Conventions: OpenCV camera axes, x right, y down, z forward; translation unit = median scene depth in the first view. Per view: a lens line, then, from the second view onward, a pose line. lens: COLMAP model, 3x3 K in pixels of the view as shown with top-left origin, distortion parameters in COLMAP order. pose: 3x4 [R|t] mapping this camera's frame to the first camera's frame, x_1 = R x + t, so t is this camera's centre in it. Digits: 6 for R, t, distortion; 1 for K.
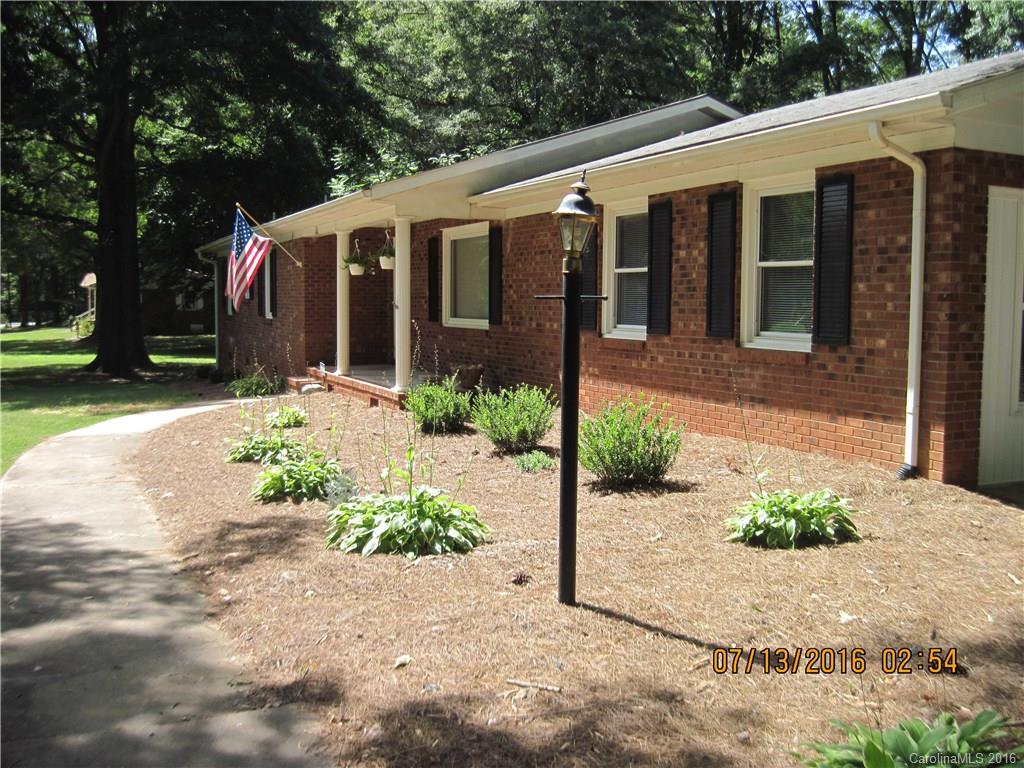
lens RADIAL K [[1043.0, 0, 512.0], [0, 1043.0, 384.0], [0, 0, 1]] dist [-0.118974, 0.027830]
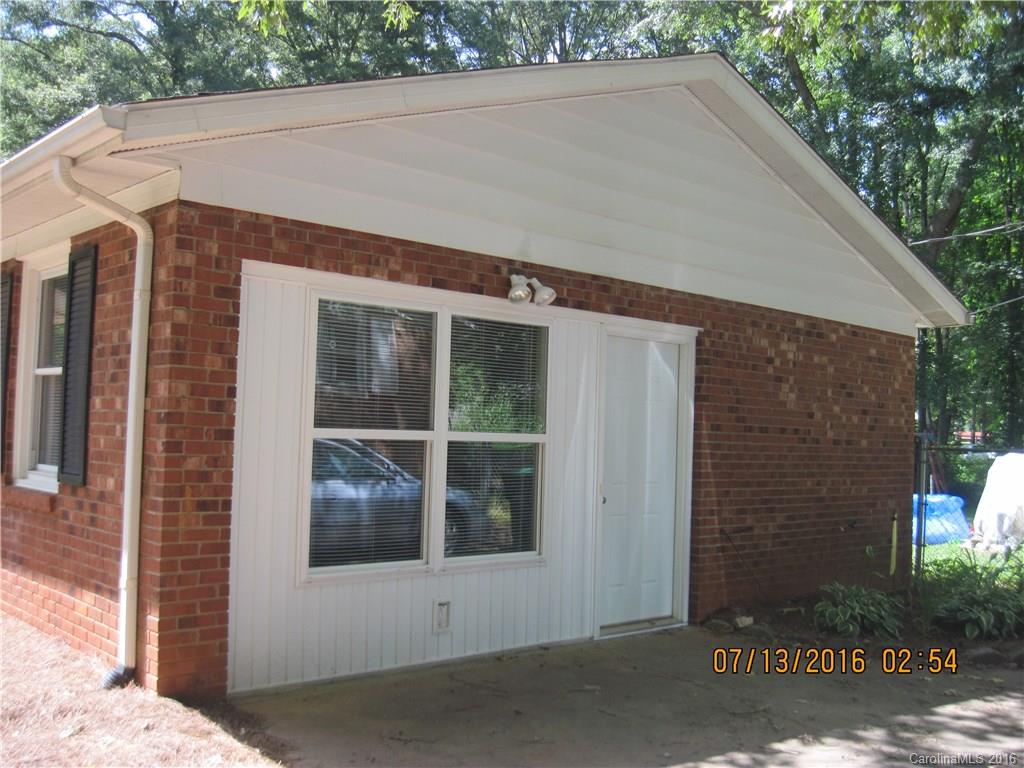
lens RADIAL K [[1043.0, 0, 512.0], [0, 1043.0, 384.0], [0, 0, 1]] dist [-0.118974, 0.027830]
pose [[0.947544, 0.033510, 0.317863, 0.405196], [0.006079, 0.992420, -0.122744, -0.020606], [-0.319567, 0.118237, 0.940158, 0.266640]]
